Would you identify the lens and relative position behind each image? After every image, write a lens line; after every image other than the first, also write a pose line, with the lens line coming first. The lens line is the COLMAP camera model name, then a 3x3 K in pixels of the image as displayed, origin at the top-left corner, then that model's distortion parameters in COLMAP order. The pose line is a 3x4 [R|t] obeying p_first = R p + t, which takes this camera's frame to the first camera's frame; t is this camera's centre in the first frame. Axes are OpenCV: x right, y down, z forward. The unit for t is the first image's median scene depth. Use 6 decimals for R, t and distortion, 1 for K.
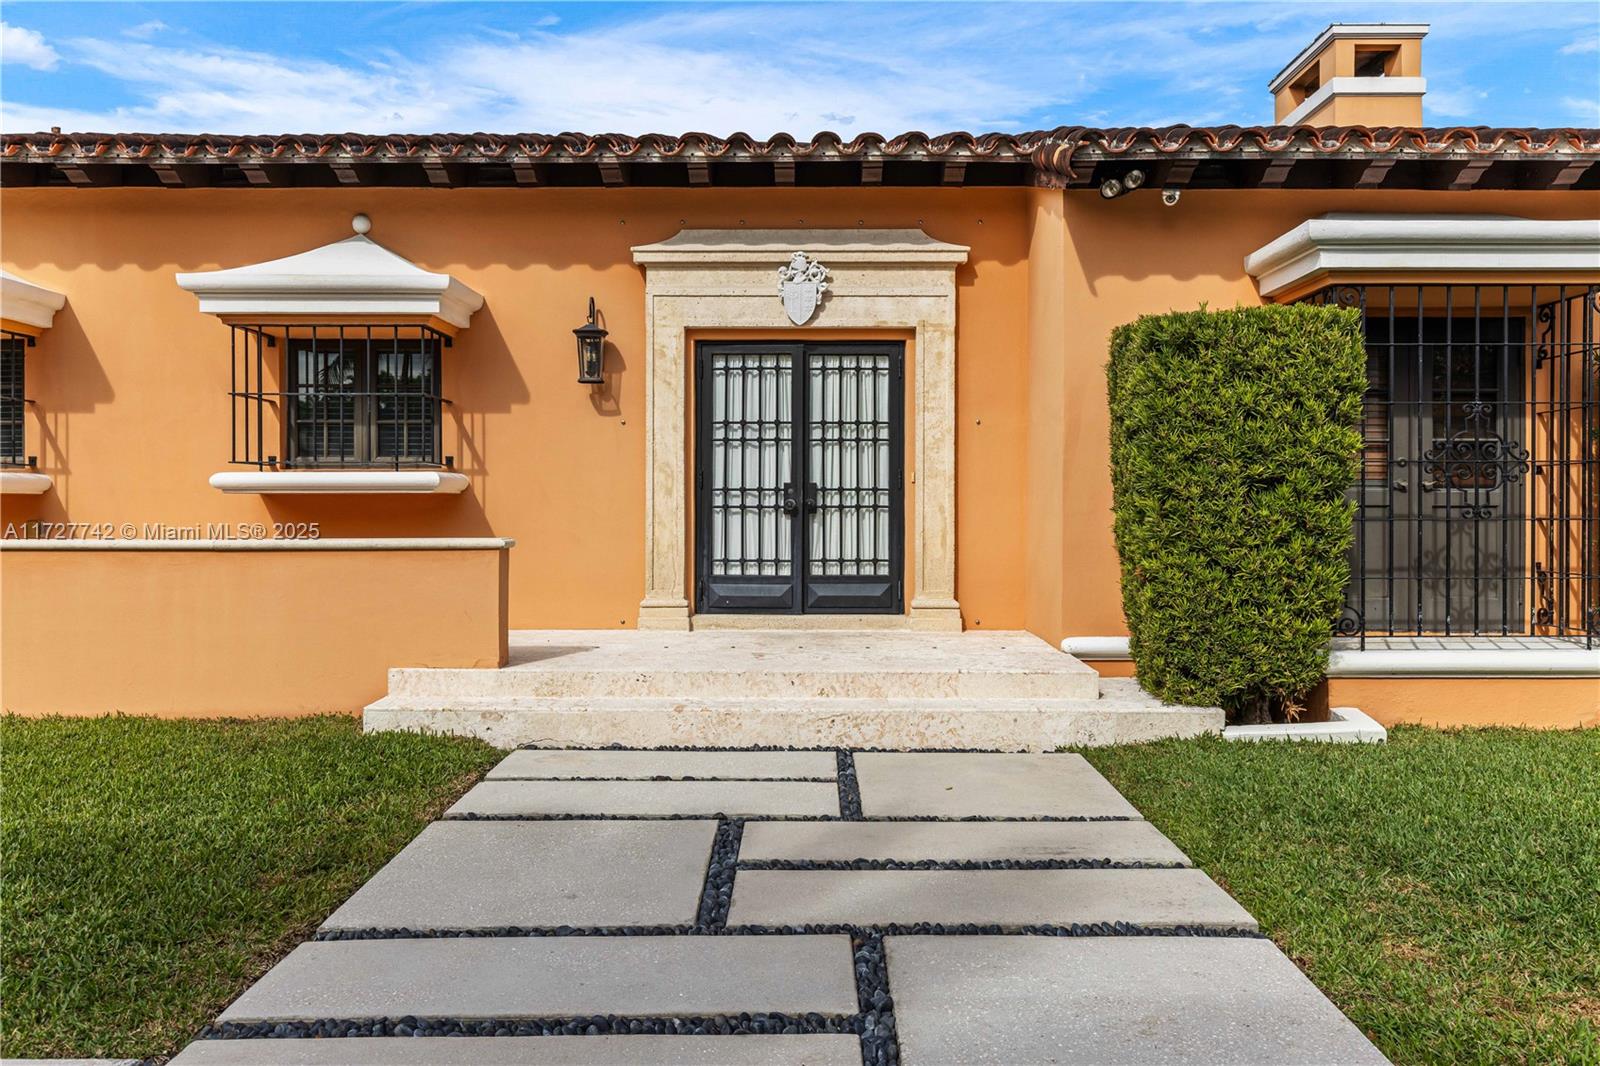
lens RADIAL K [[1150.6, 0, 802.5], [0, 1150.6, 503.3], [0, 0, 1]] dist [-0.005172, -0.003680]
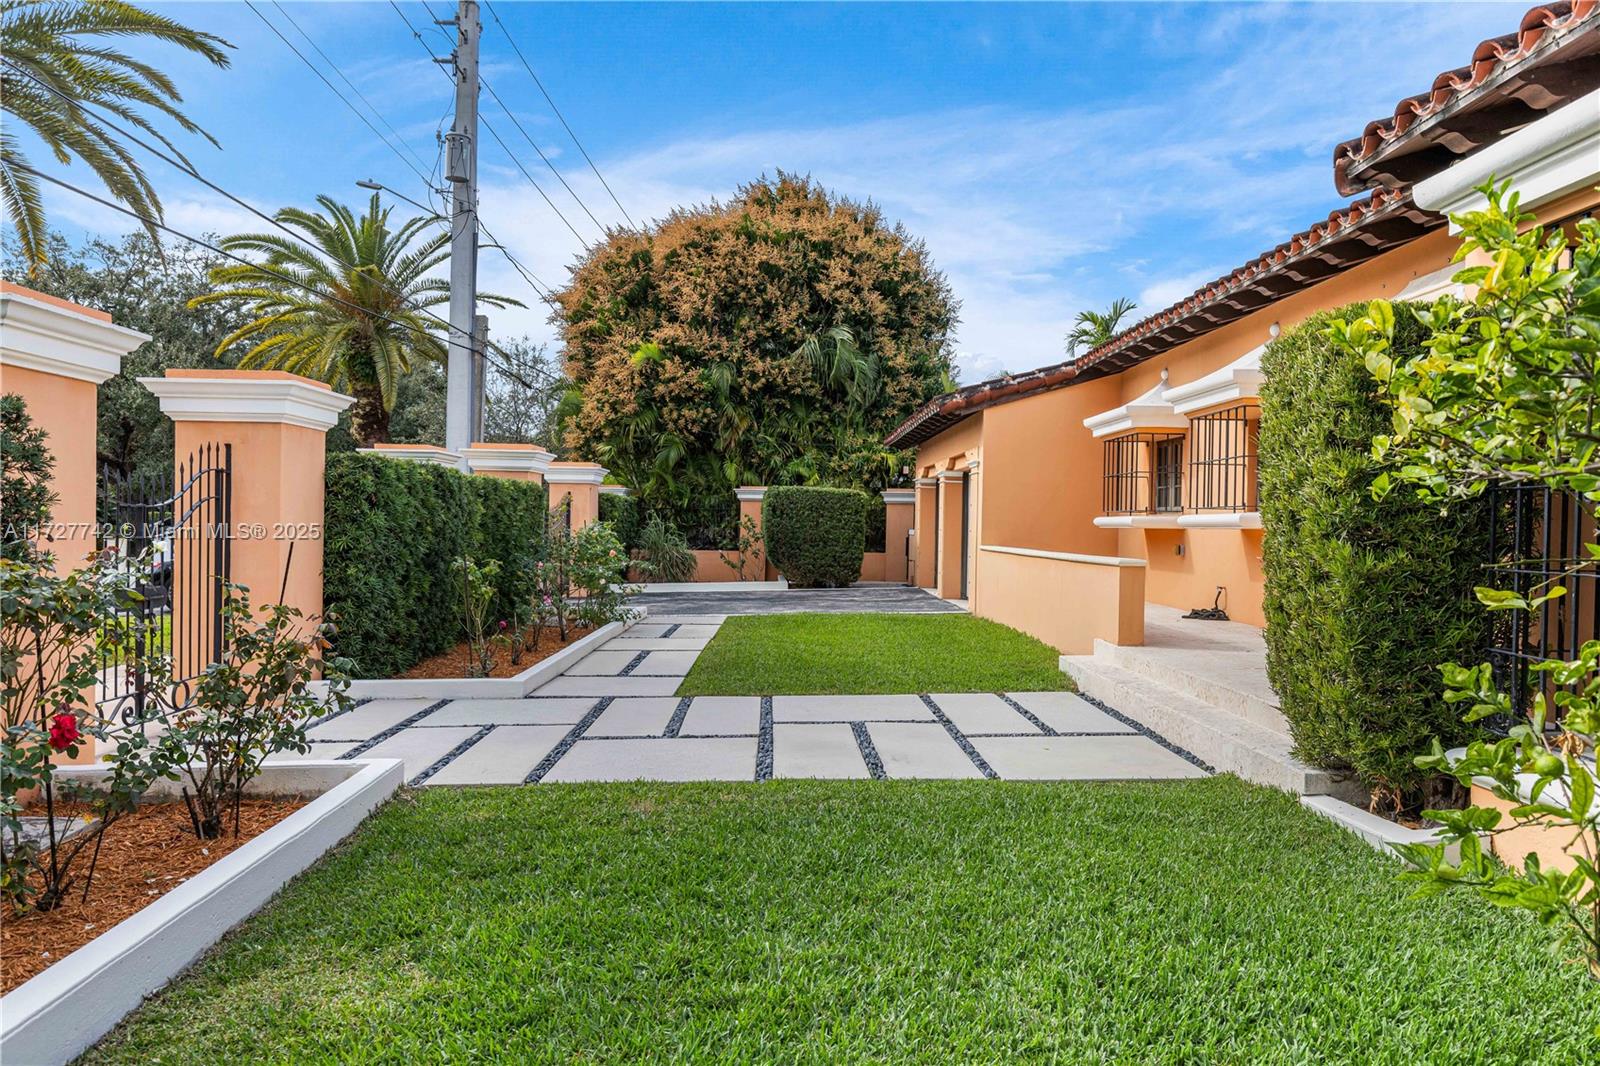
lens RADIAL K [[1089.9, 0, 824.8], [0, 1089.9, 511.9], [0, 0, 1]] dist [-0.002466, 0.003047]
pose [[0.046138, -0.011752, -0.998866, 1.057907], [-0.010411, 0.999871, -0.012245, -0.010379], [0.998881, 0.010964, 0.046009, 0.515015]]
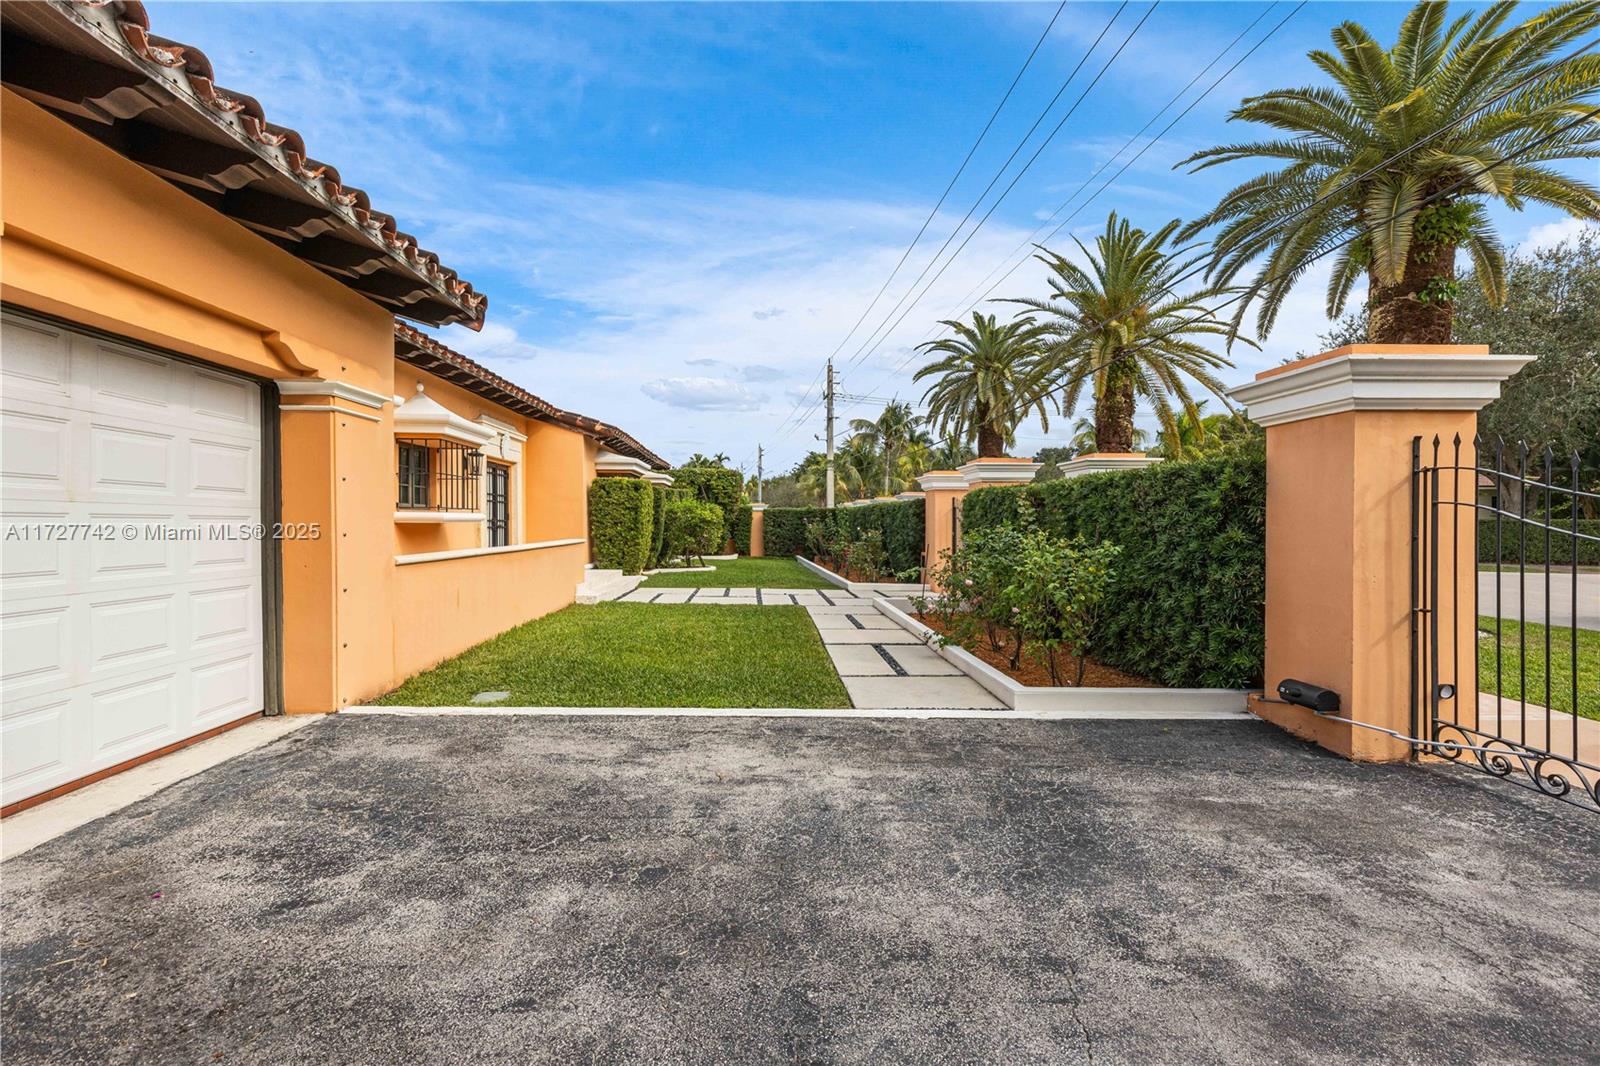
lens RADIAL K [[730.2, 0, 819.8], [0, 730.2, 516.5], [0, 0, 1]] dist [0.009153, -0.002121]
pose [[-0.096119, 0.008151, 0.995336, -2.328551], [-0.006449, 0.999940, -0.008812, -0.016658], [-0.995349, -0.007266, -0.096061, 0.592628]]
